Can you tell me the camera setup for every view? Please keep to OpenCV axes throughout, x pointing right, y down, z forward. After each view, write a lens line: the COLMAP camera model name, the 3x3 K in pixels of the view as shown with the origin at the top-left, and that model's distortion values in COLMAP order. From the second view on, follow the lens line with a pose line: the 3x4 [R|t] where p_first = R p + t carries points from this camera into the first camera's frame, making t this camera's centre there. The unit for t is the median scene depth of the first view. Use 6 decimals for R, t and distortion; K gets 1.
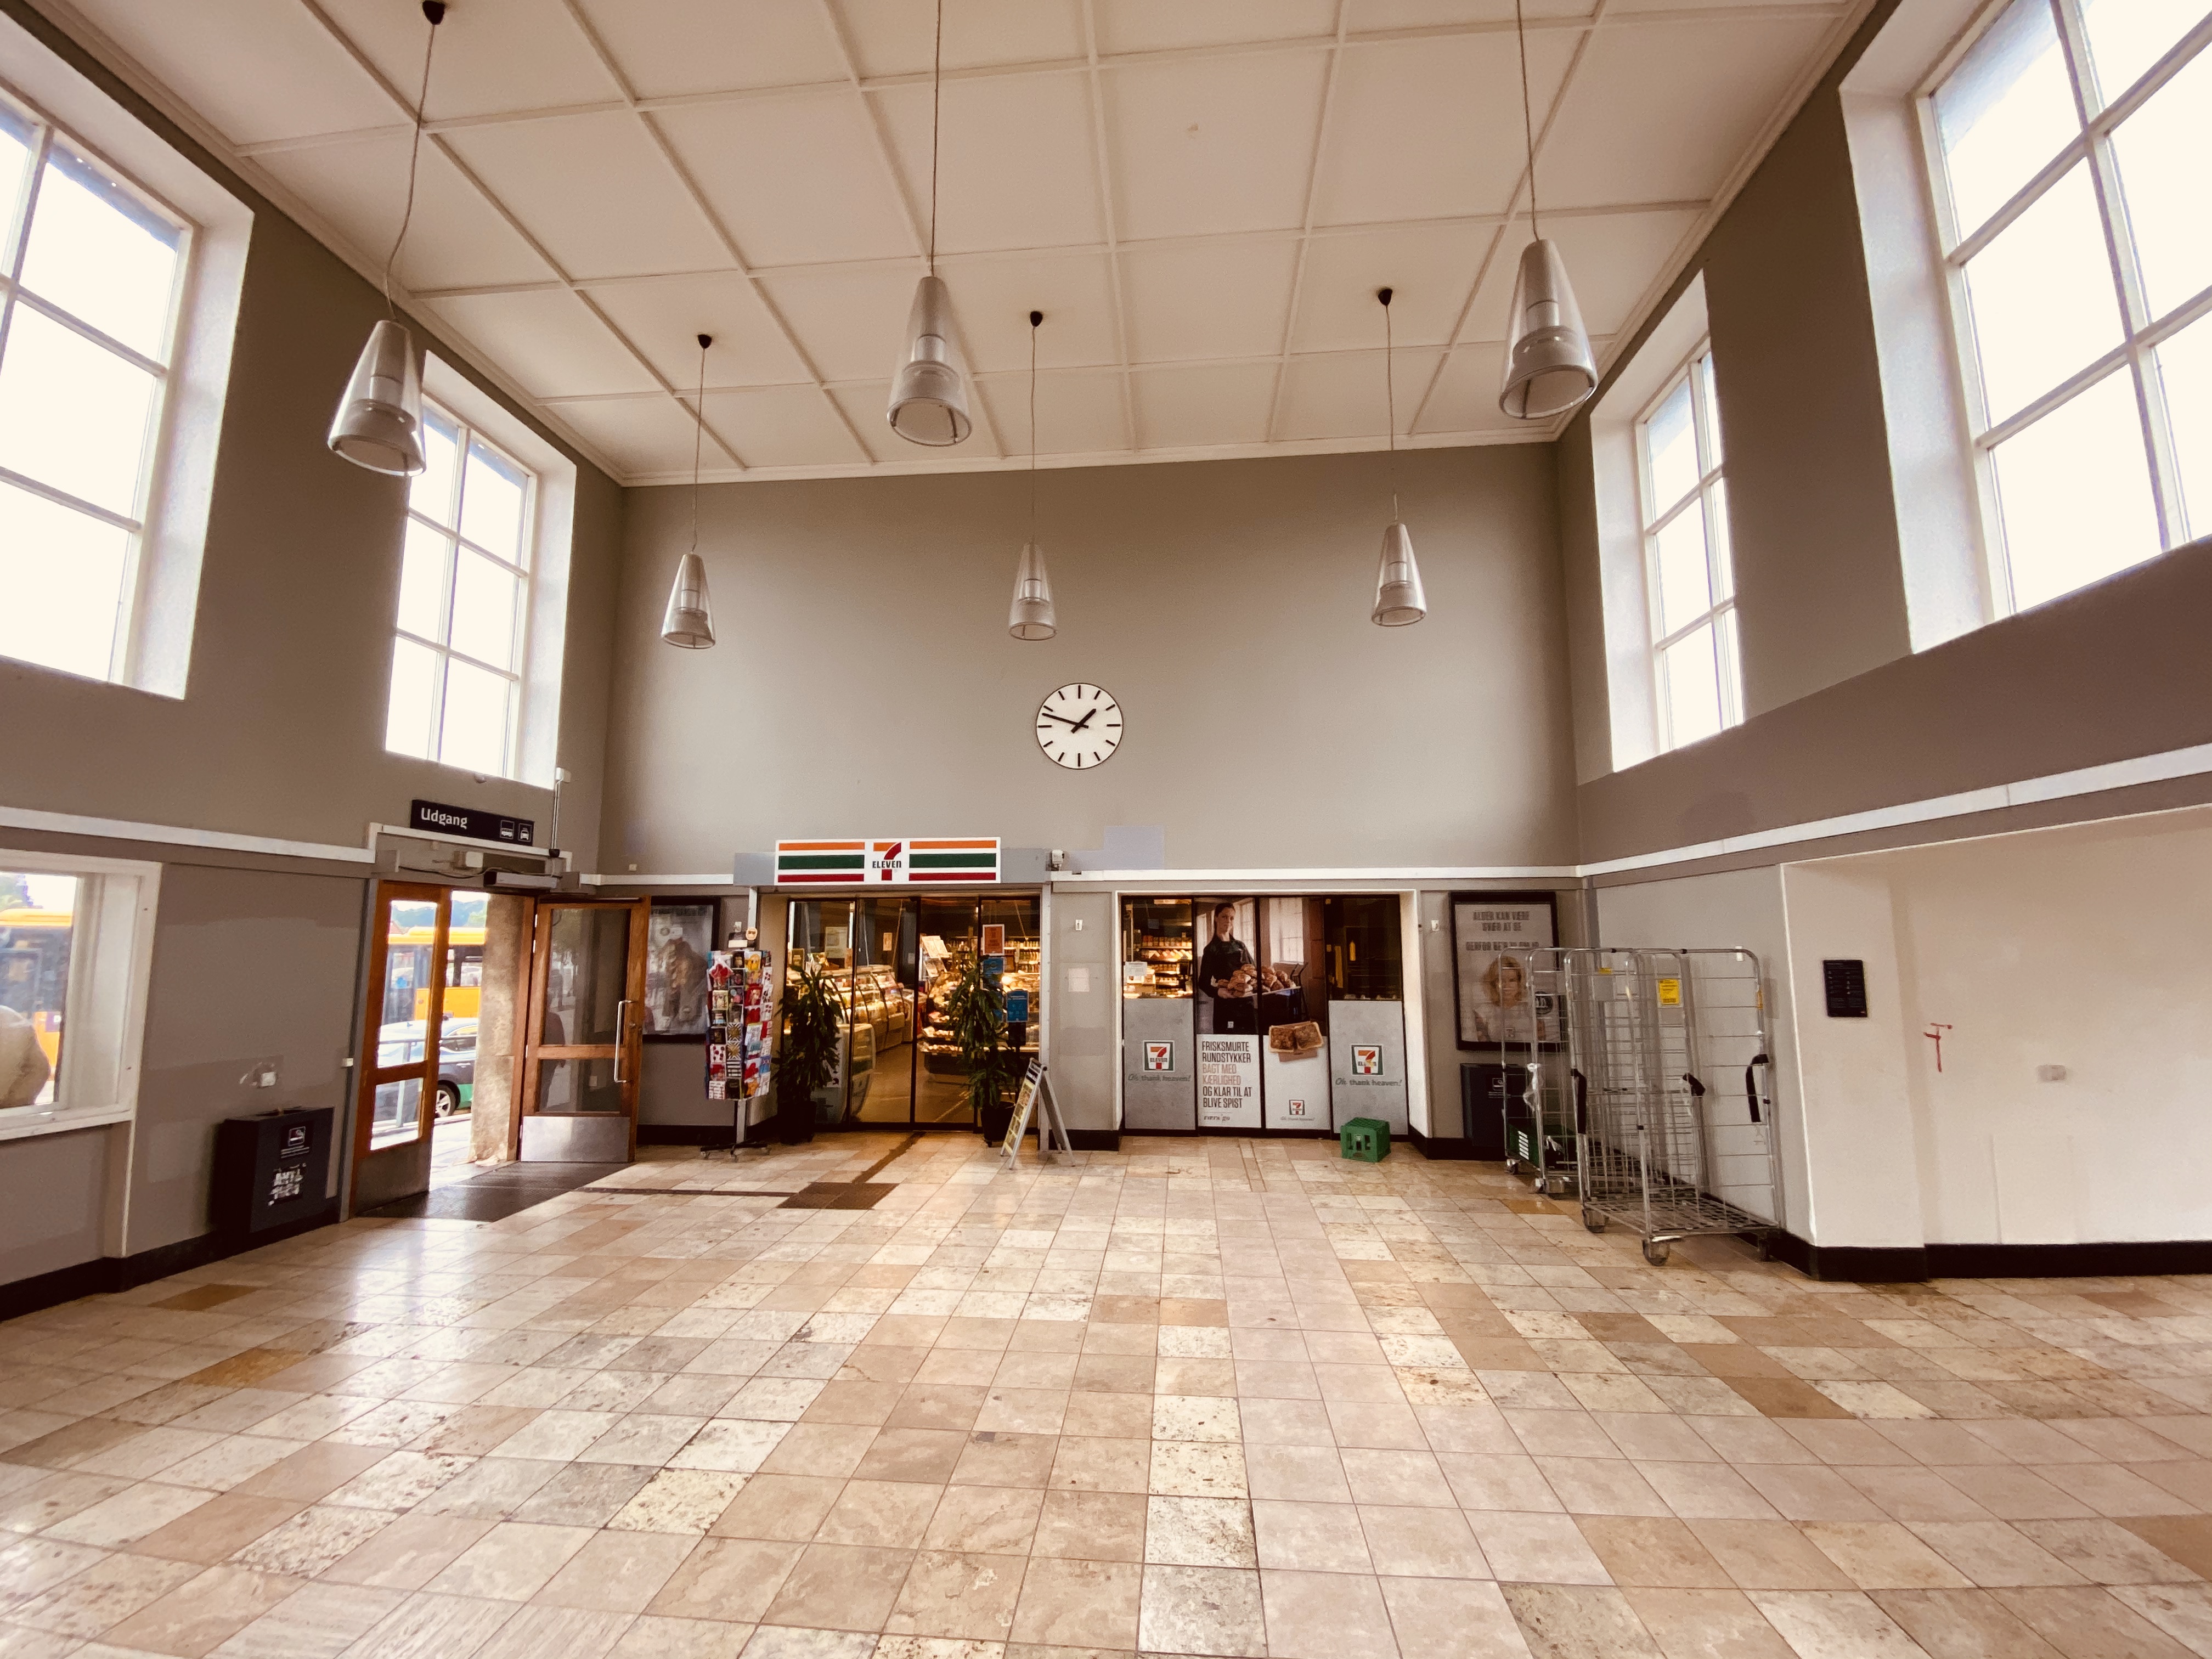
lens RADIAL K [[900.6, 0, 1103.0], [0, 900.6, 819.4], [0, 0, 1]] dist [0.012405, -0.013766]
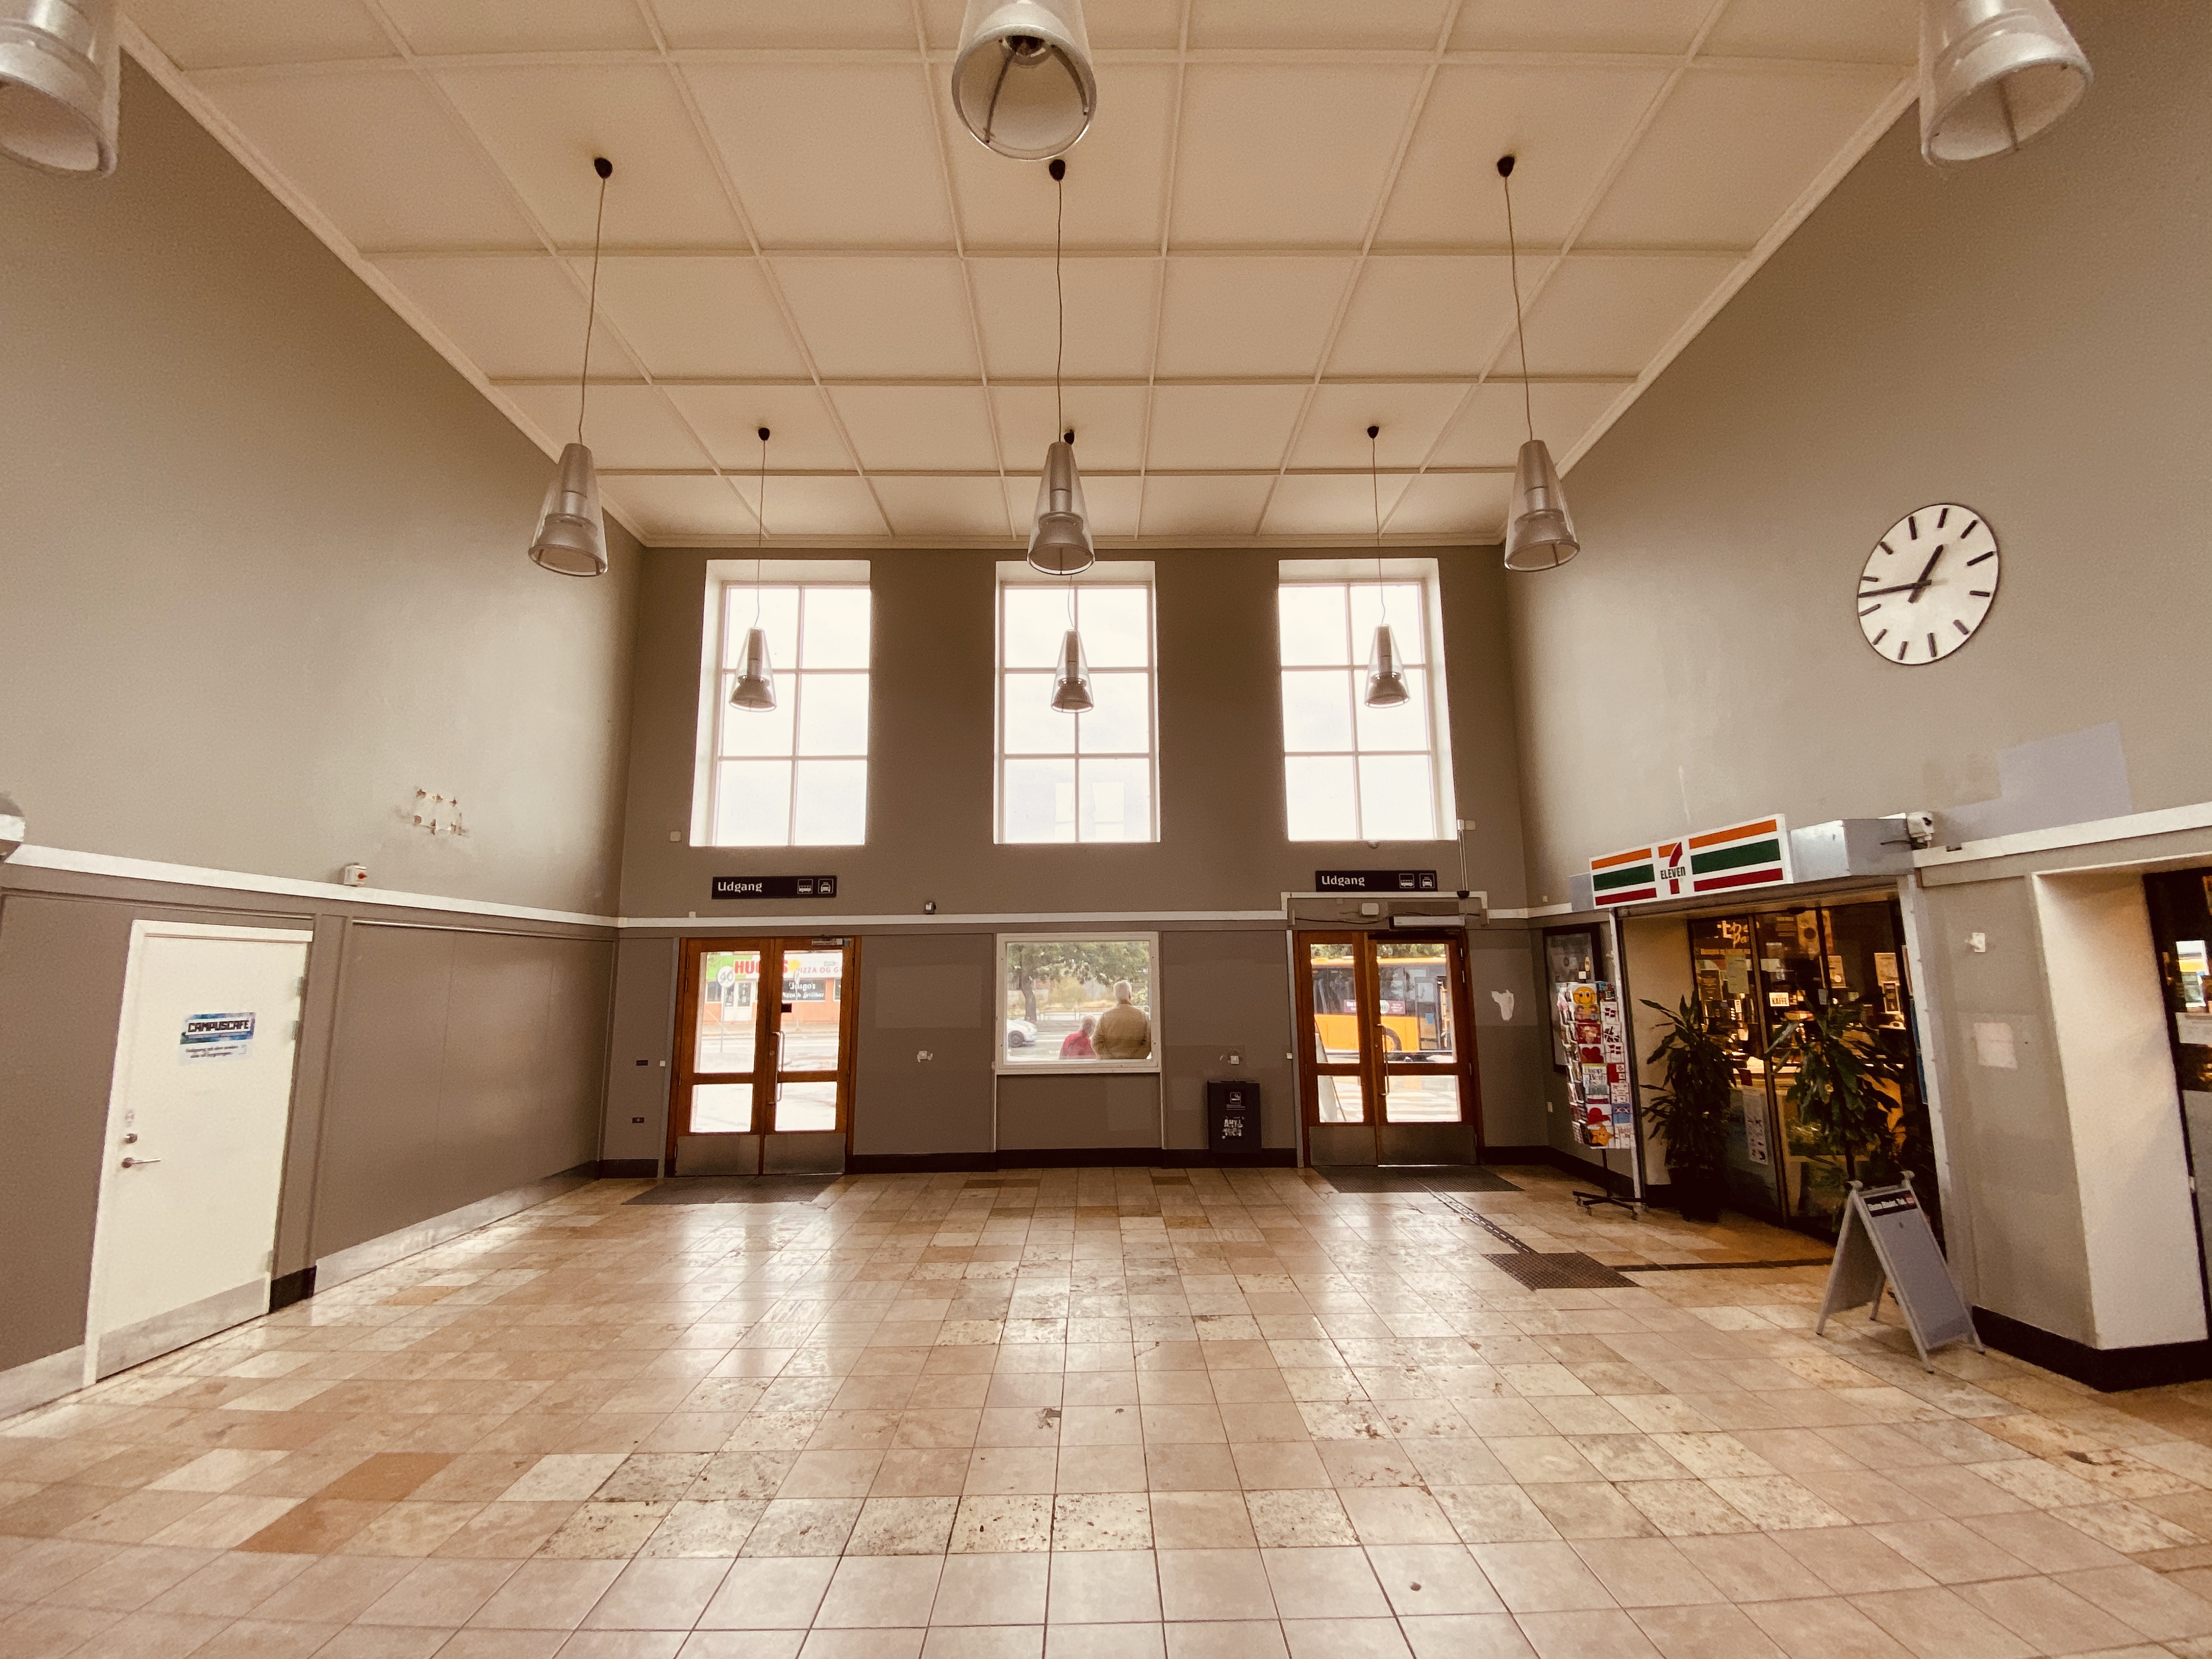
lens RADIAL K [[900.6, 0, 1103.6], [0, 900.6, 824.1], [0, 0, 1]] dist [0.012405, -0.013766]
pose [[0.104087, -0.162678, -0.981174, 0.680690], [0.142846, 0.978749, -0.147122, 0.076296], [0.984257, -0.124843, 0.125113, 0.610817]]
